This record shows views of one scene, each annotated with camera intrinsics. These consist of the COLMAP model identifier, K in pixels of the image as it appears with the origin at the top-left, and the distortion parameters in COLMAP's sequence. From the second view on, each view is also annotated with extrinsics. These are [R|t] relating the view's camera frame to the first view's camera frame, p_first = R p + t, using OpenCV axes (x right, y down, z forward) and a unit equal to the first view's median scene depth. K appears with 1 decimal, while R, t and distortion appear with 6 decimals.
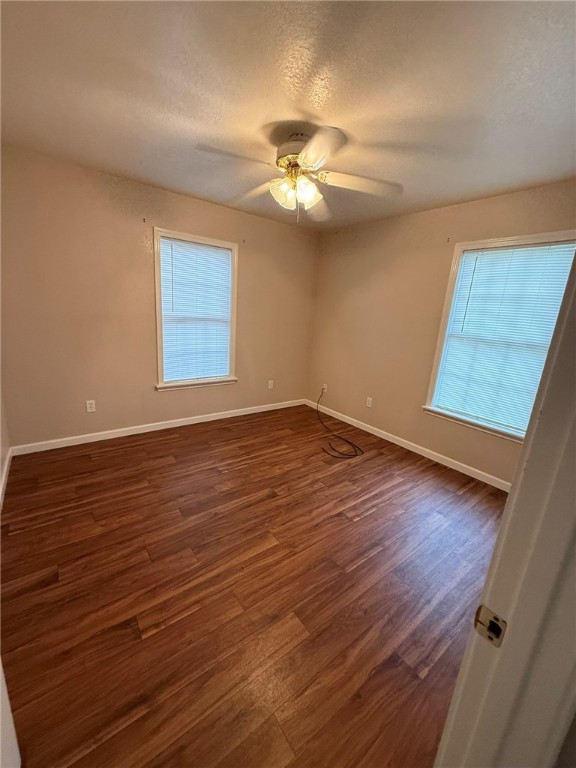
lens RADIAL K [[305.1, 0, 288.0], [0, 305.1, 384.0], [0, 0, 1]] dist [-0.000512, -0.000044]
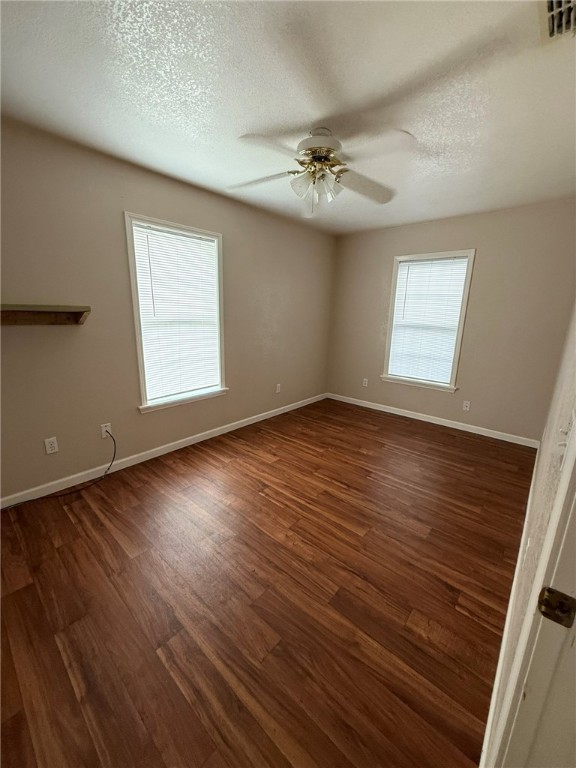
lens RADIAL K [[305.1, 0, 288.0], [0, 305.1, 384.0], [0, 0, 1]] dist [-0.000512, -0.000044]
pose [[0.194628, 0.170393, -0.965964, 0.909801], [-0.248062, 0.961333, 0.119595, -0.211715], [0.948992, 0.216343, 0.229370, 1.215767]]
